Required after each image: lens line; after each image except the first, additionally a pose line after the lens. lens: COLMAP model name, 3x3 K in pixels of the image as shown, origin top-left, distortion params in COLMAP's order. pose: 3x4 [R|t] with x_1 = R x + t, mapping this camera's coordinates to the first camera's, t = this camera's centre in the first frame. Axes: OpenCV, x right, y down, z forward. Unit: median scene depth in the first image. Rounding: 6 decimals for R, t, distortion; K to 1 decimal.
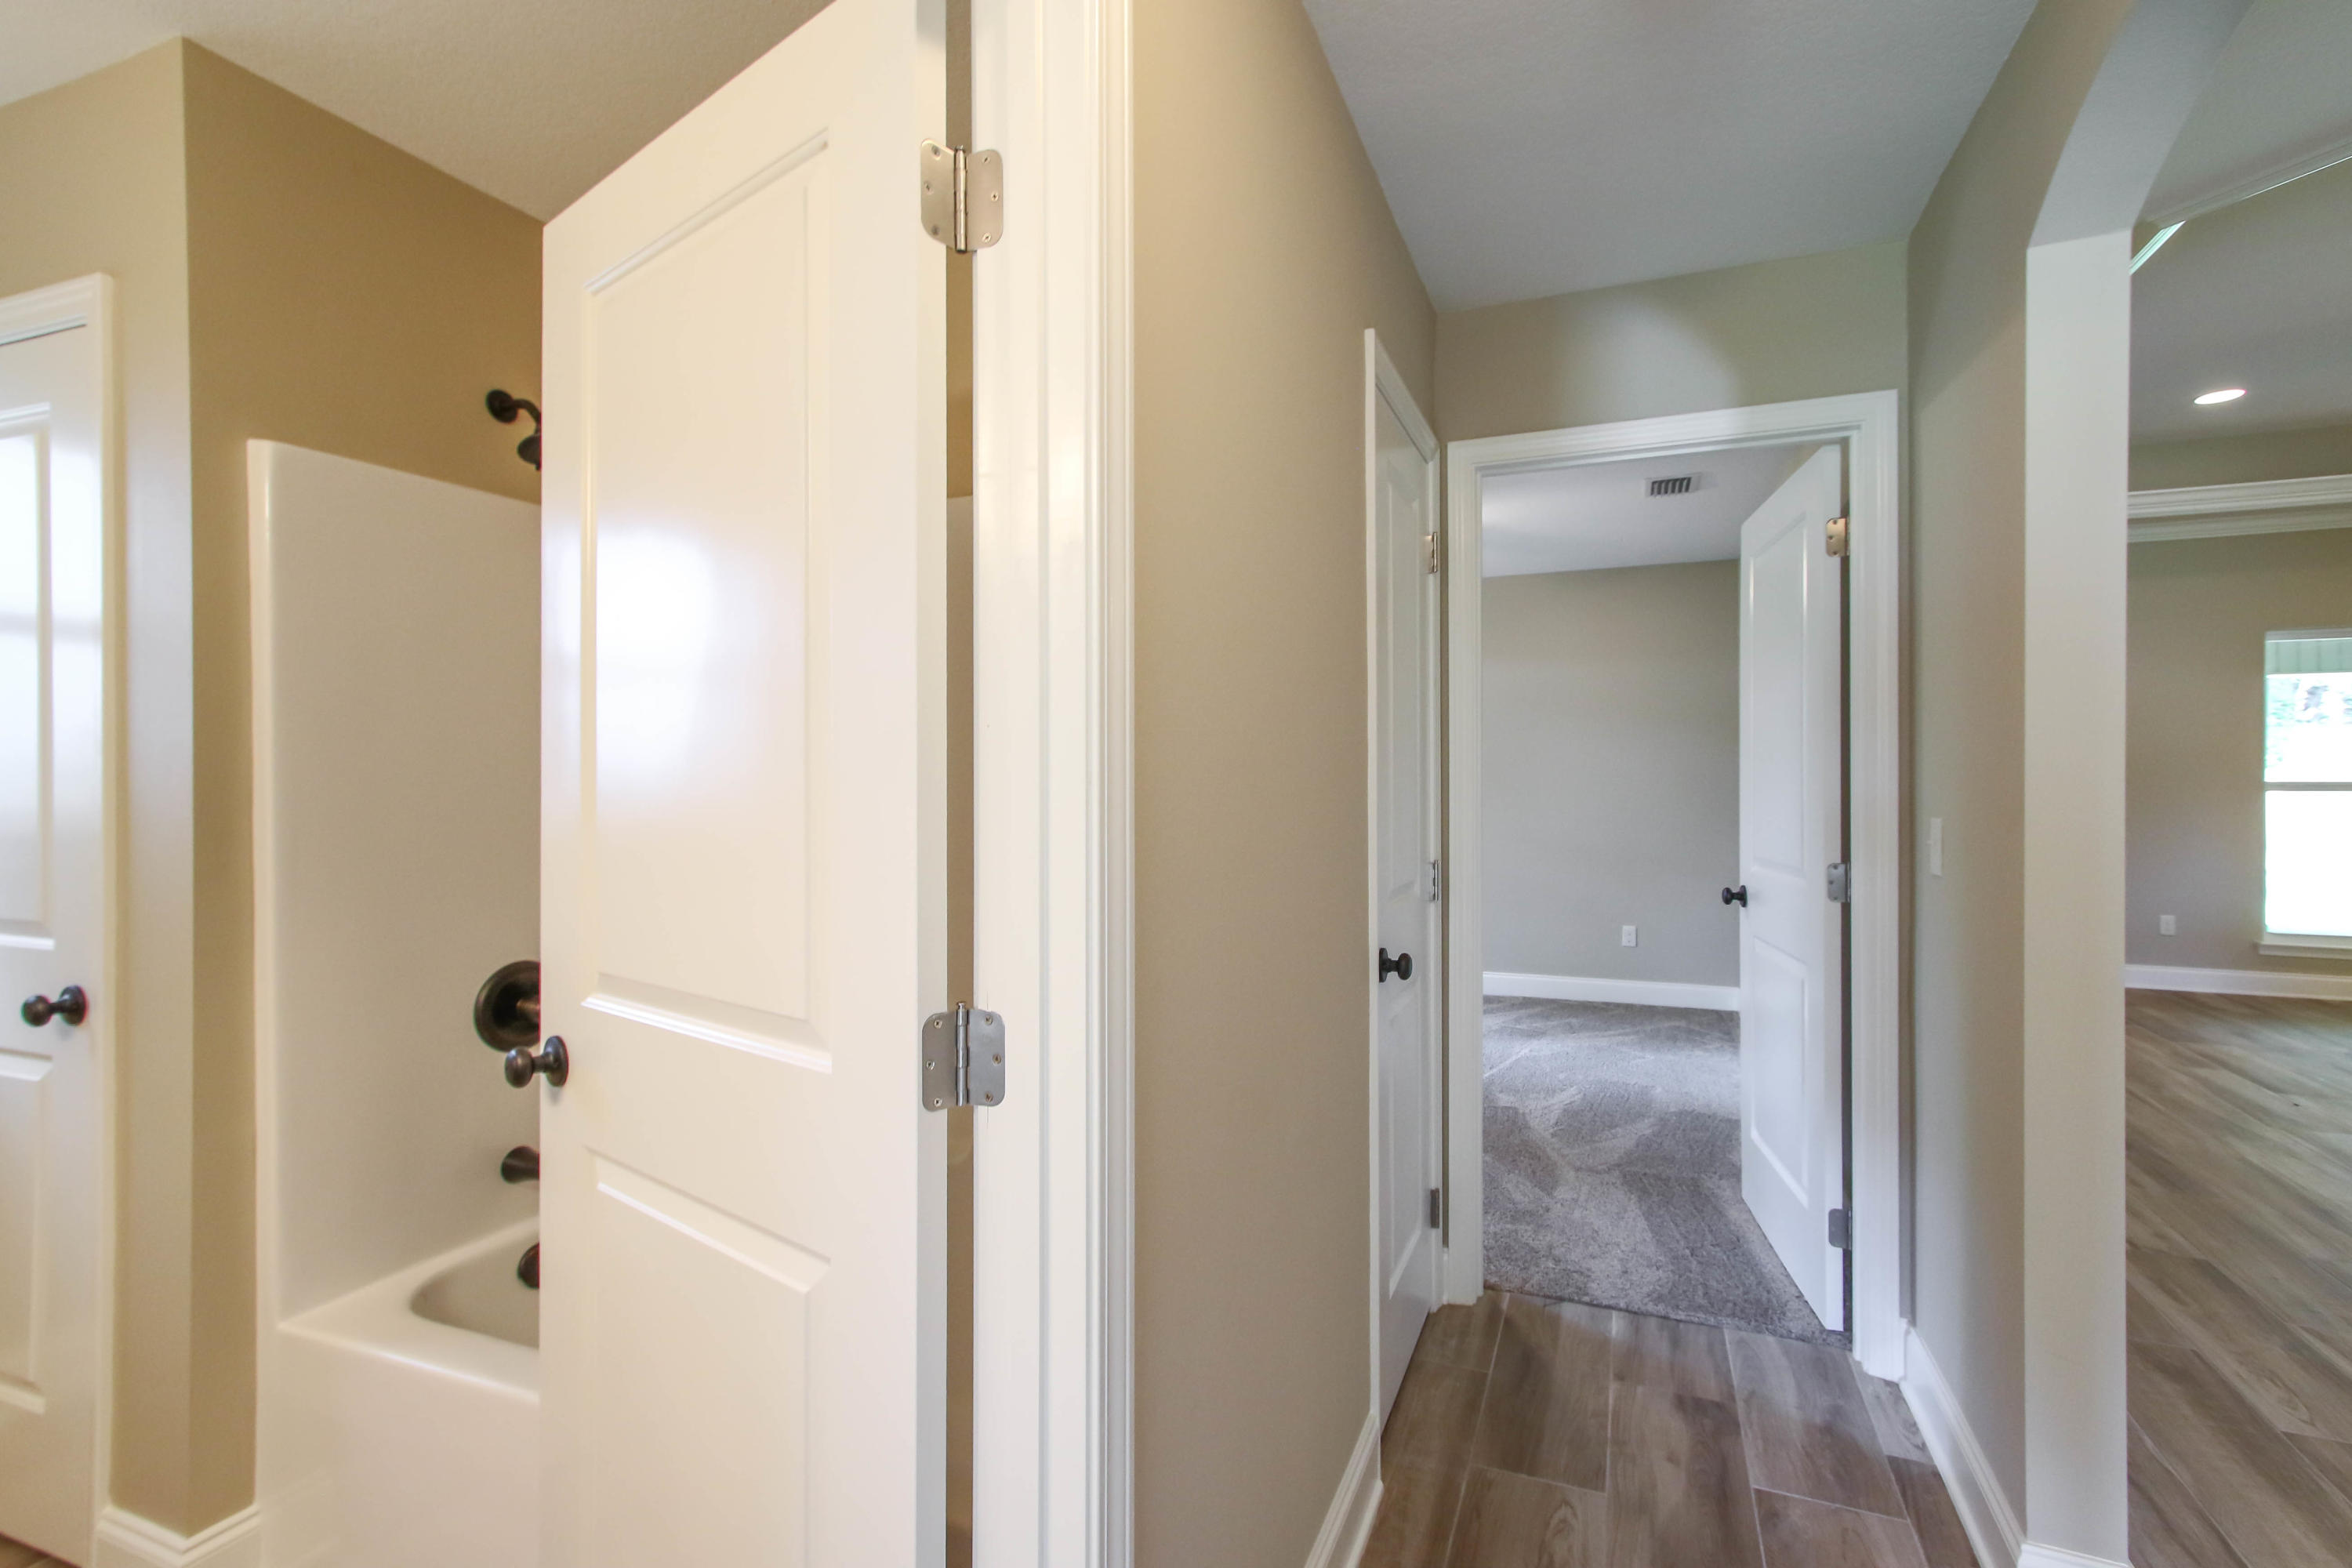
lens RADIAL K [[1085.3, 0, 1171.9], [0, 1085.3, 781.0], [0, 0, 1]] dist [-0.015348, 0.001844]
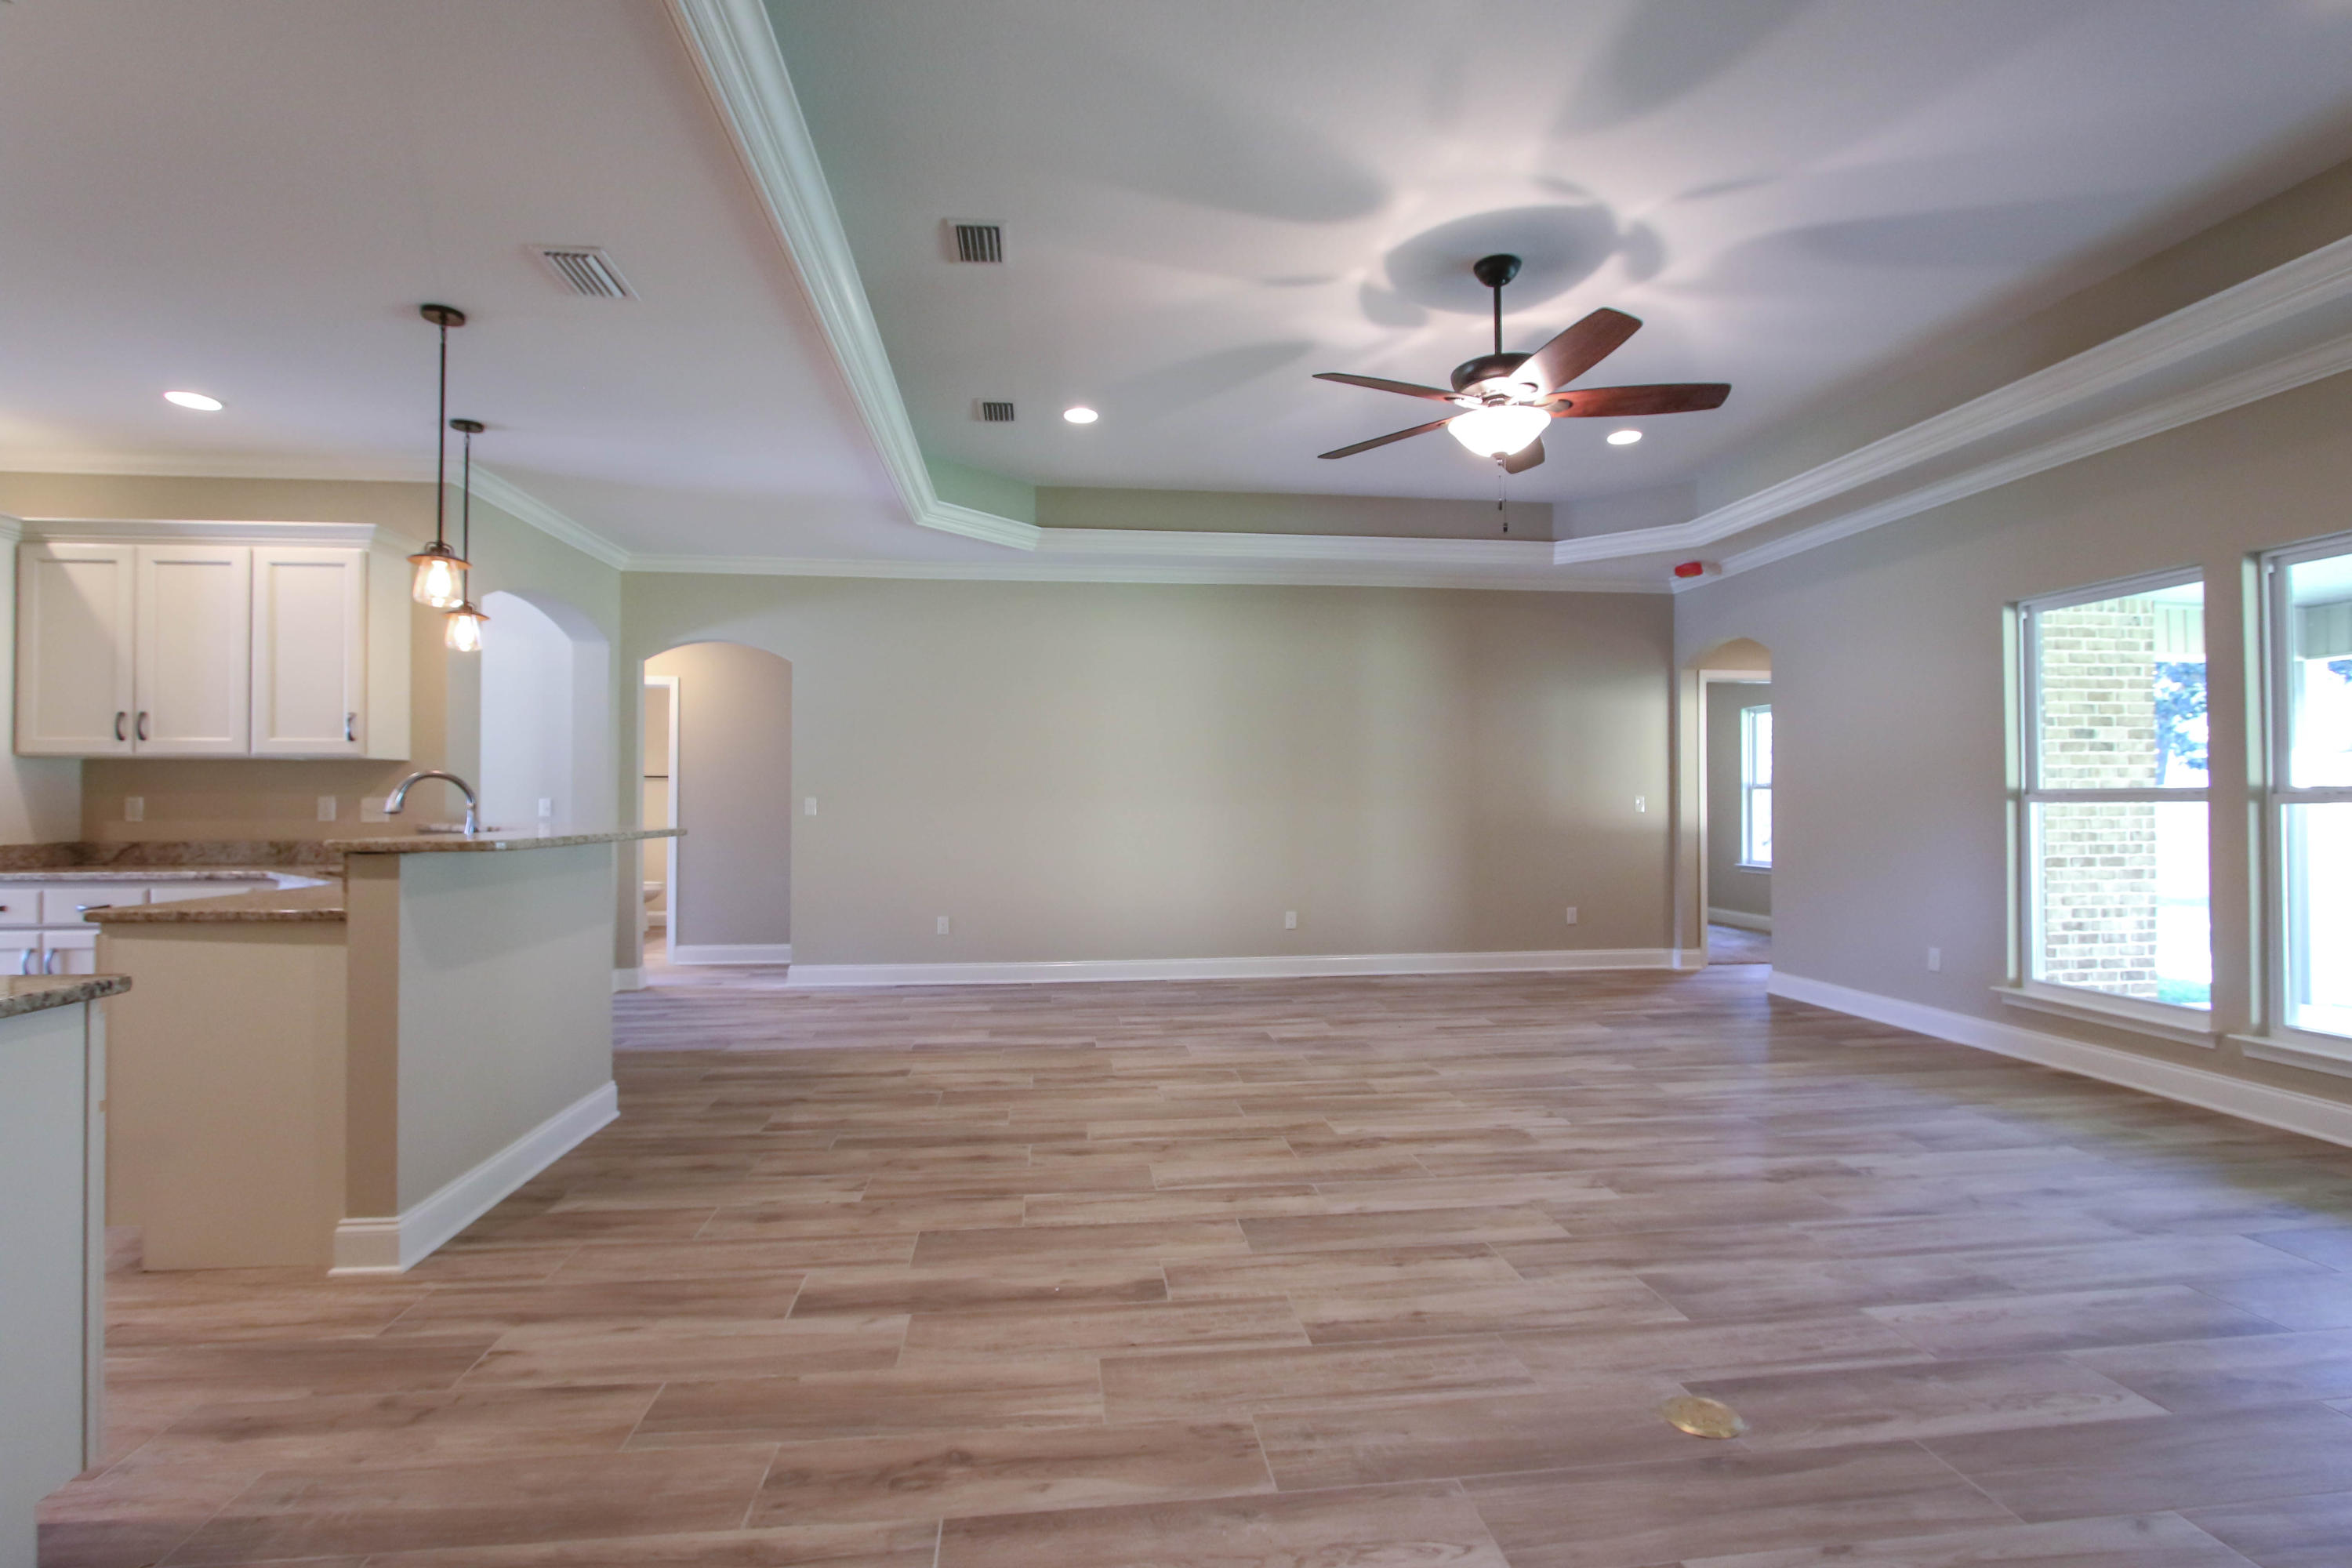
lens RADIAL K [[1083.2, 0, 1176.0], [0, 1083.2, 784.0], [0, 0, 1]] dist [-0.026027, 0.006739]
pose [[0.487870, -0.011060, -0.872846, 1.436026], [-0.006444, 0.999847, -0.016271, 0.013548], [0.872893, 0.013563, 0.487724, 0.055785]]
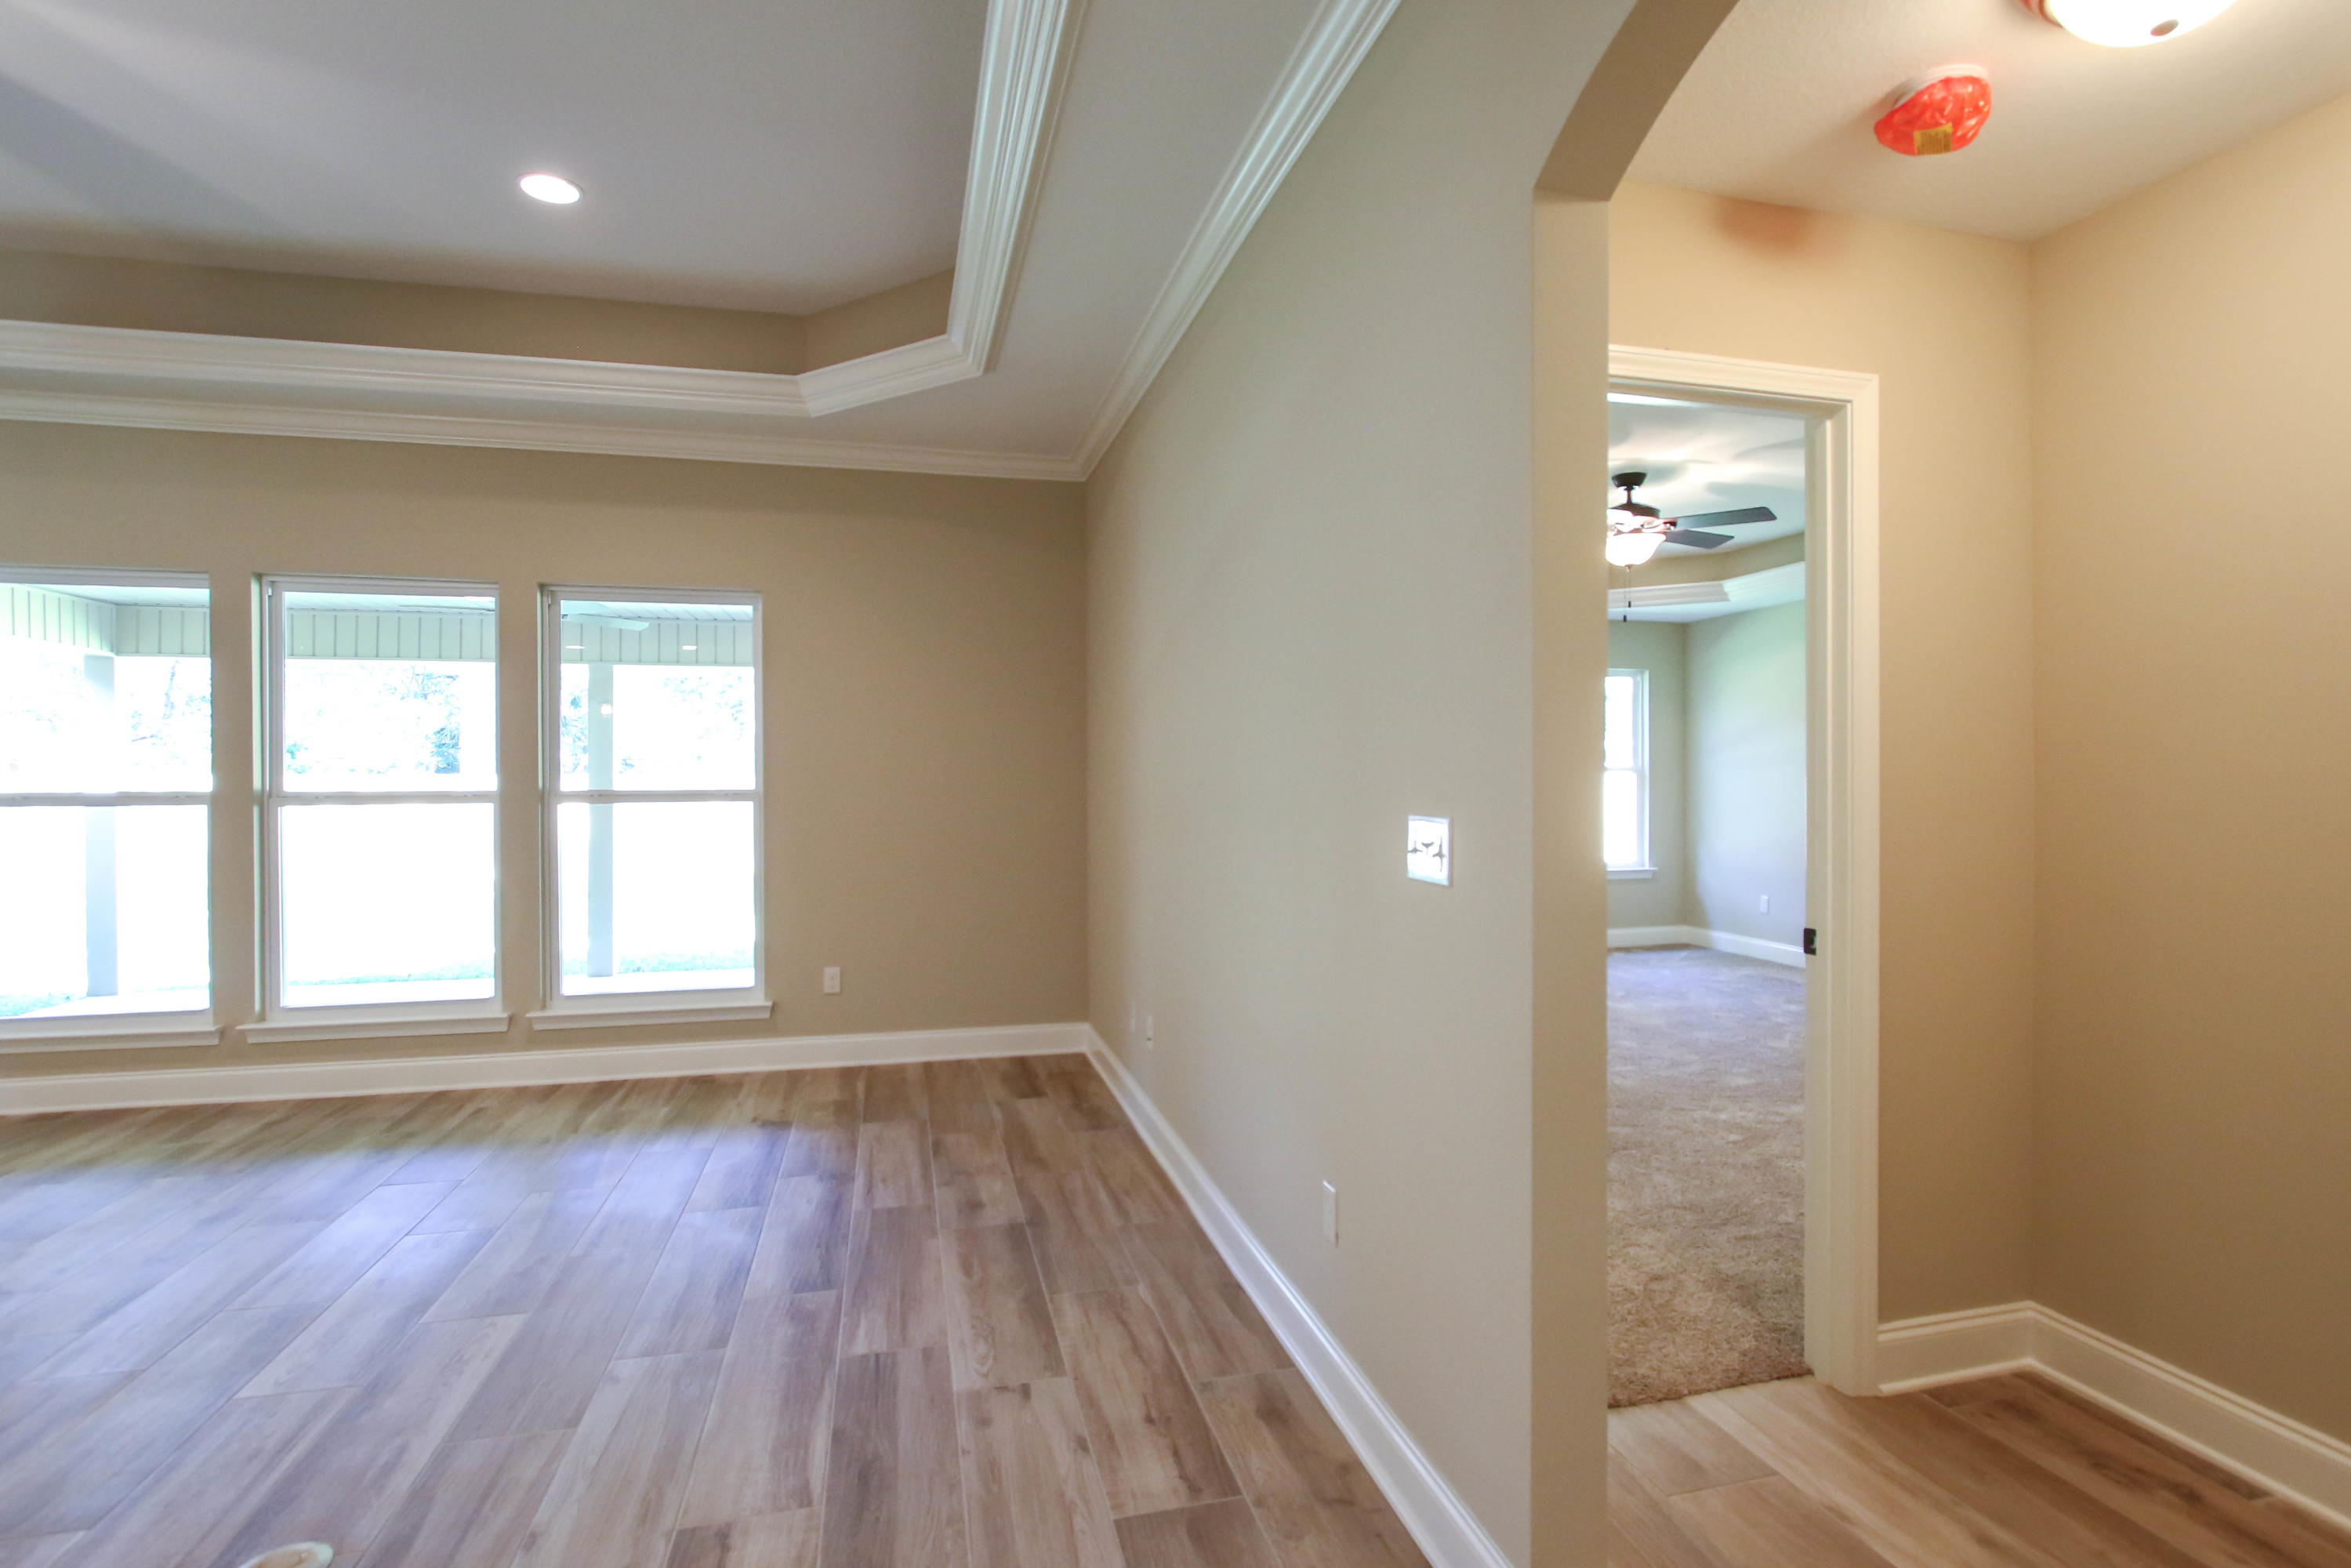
lens RADIAL K [[1138.1, 0, 1184.5], [0, 1138.1, 792.5], [0, 0, 1]] dist [-0.001458, 0.000878]
pose [[0.805913, -0.003405, 0.592024, 1.236434], [0.000491, 0.999987, 0.005082, -0.002965], [-0.592033, -0.003805, 0.805904, -0.018703]]
